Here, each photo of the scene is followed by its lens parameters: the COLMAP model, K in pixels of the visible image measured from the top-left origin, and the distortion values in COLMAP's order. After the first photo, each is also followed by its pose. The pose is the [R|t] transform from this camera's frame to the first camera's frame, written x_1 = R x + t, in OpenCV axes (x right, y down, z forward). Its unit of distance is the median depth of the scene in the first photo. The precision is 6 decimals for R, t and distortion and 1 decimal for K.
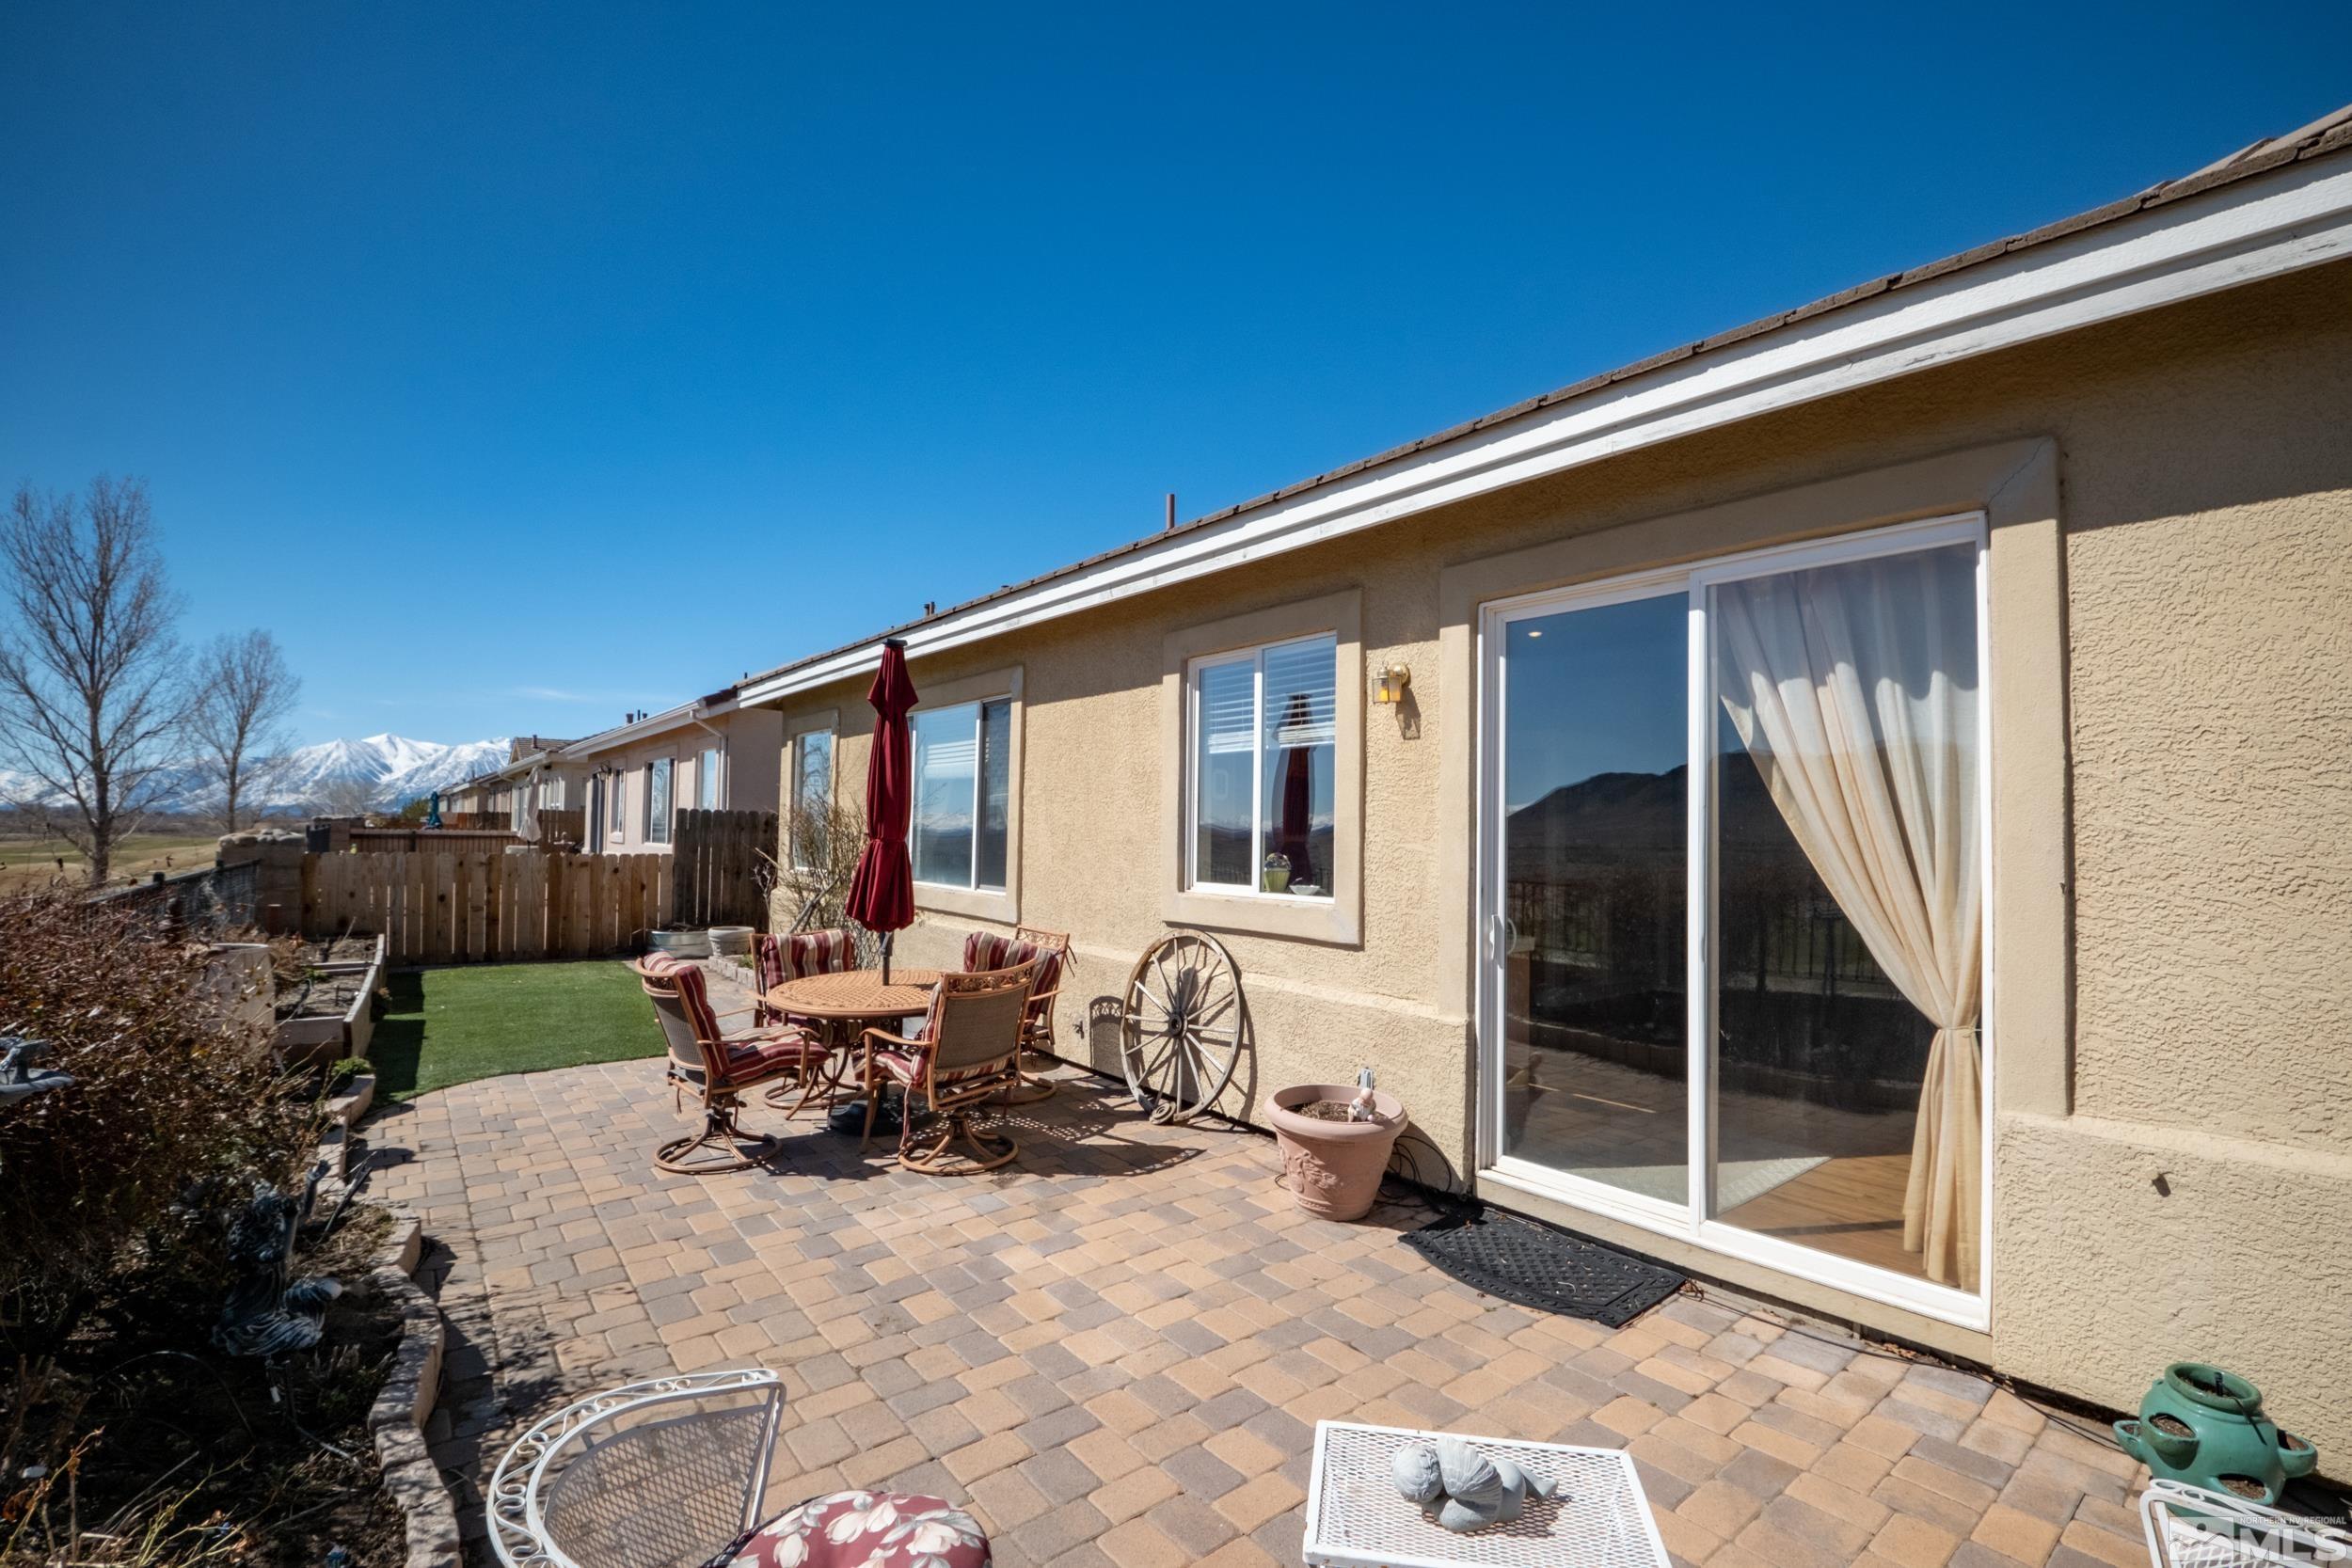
lens RADIAL K [[1041.9, 0, 1180.4], [0, 1041.9, 789.3], [0, 0, 1]] dist [-0.033956, -0.000150]
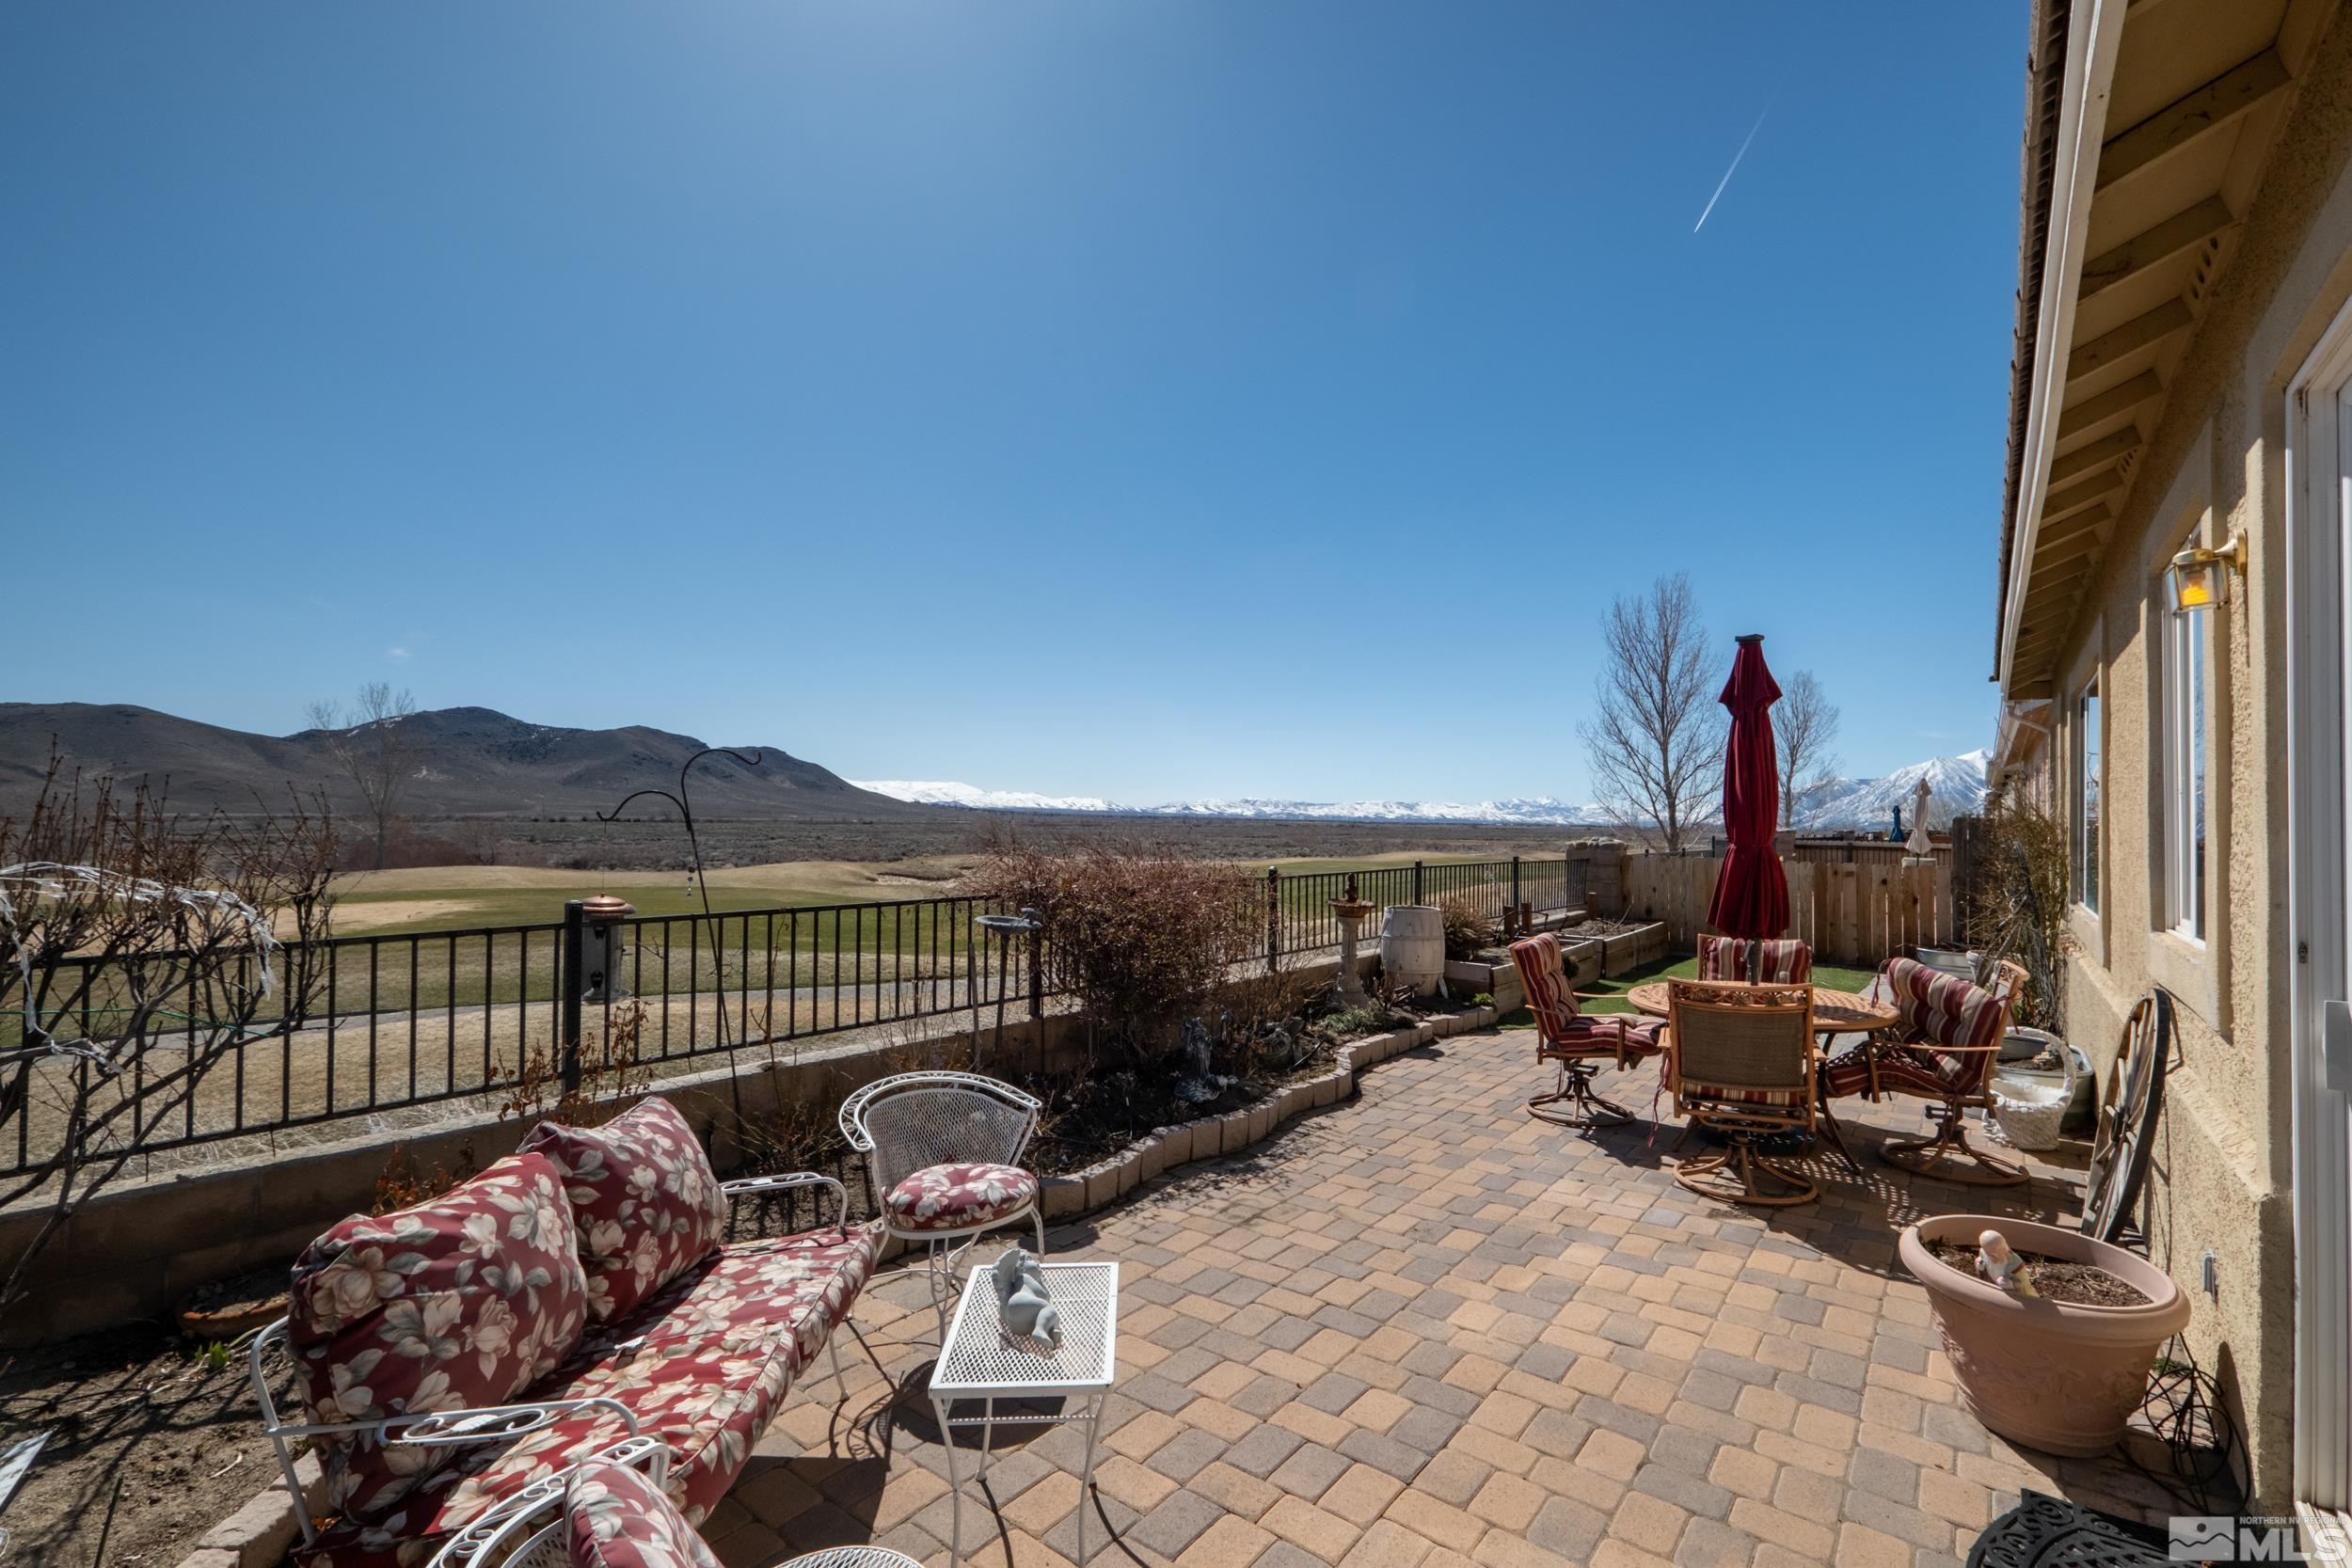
lens RADIAL K [[1017.3, 0, 1187.8], [0, 1017.3, 795.1], [0, 0, 1]] dist [-0.003091, -0.000624]
pose [[0.233201, -0.033545, -0.971850, 0.594281], [0.024200, 0.999295, -0.028686, 0.020276], [0.972127, -0.016829, 0.233849, 0.323851]]
